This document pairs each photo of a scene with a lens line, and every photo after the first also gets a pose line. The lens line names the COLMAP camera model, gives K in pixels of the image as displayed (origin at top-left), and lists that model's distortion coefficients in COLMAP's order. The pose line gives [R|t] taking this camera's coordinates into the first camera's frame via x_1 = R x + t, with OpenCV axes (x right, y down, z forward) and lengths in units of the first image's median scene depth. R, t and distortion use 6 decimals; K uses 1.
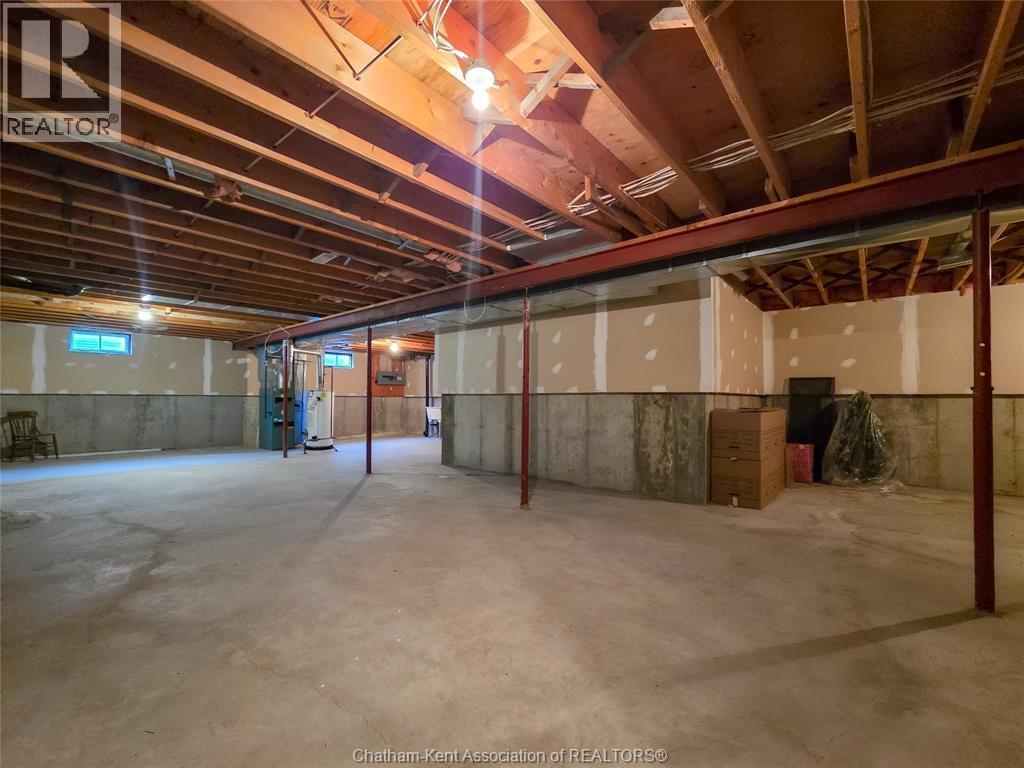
lens RADIAL K [[423.5, 0, 510.1], [0, 423.5, 392.4], [0, 0, 1]] dist [0.001708, 0.000287]
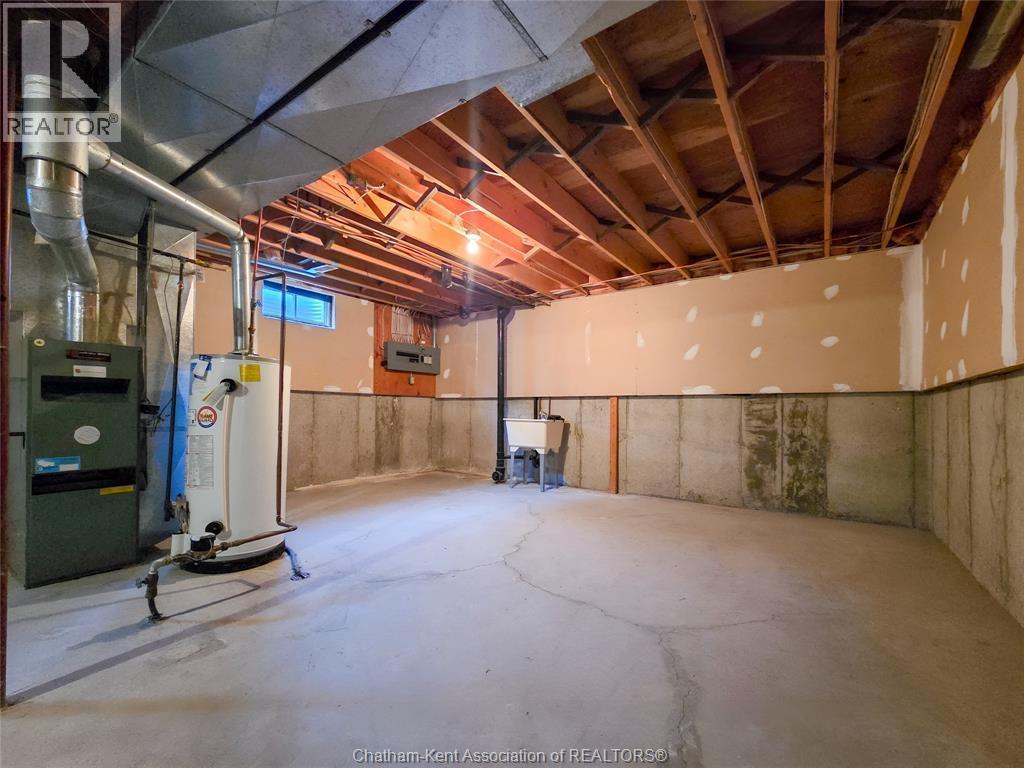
lens RADIAL K [[435.3, 0, 533.5], [0, 435.3, 409.3], [0, 0, 1]] dist [0.001902, 0.000427]
pose [[0.992093, 0.013819, 0.124743, -0.219906], [-0.015297, 0.999824, 0.010901, 0.018234], [-0.124570, -0.012723, 0.992129, 0.523415]]
